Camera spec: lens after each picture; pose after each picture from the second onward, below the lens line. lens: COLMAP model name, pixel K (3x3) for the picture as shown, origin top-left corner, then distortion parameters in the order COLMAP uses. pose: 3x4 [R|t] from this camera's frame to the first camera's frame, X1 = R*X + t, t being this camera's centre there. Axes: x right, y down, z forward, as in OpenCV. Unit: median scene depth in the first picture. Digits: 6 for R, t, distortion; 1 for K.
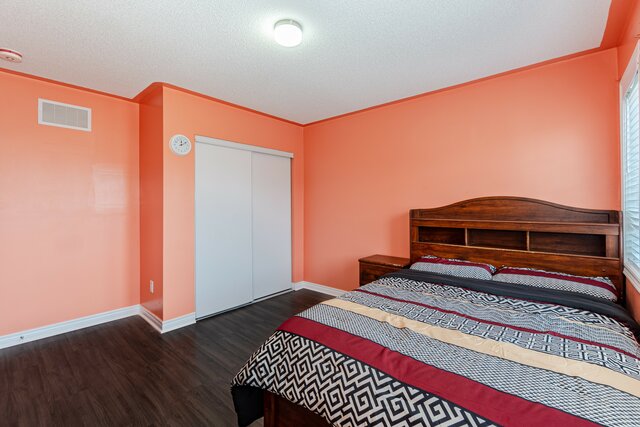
lens RADIAL K [[283.2, 0, 316.2], [0, 283.2, 209.5], [0, 0, 1]] dist [0.001885, -0.000184]
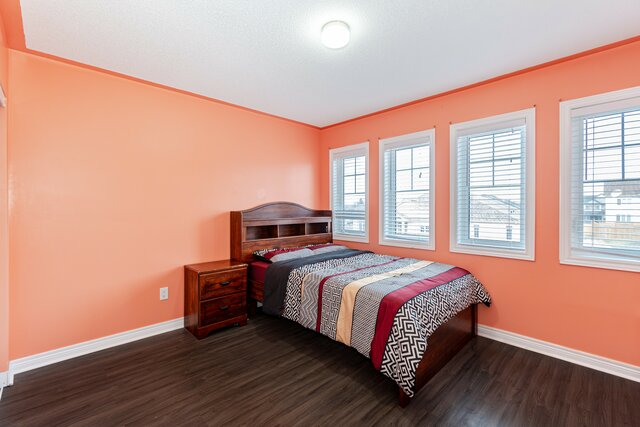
lens RADIAL K [[283.2, 0, 316.3], [0, 283.2, 210.1], [0, 0, 1]] dist [0.001885, -0.000184]
pose [[0.086542, -0.008484, 0.996212, -0.900827], [0.016110, 0.999845, 0.007115, -0.011654], [-0.996118, 0.015433, 0.086666, 0.810511]]
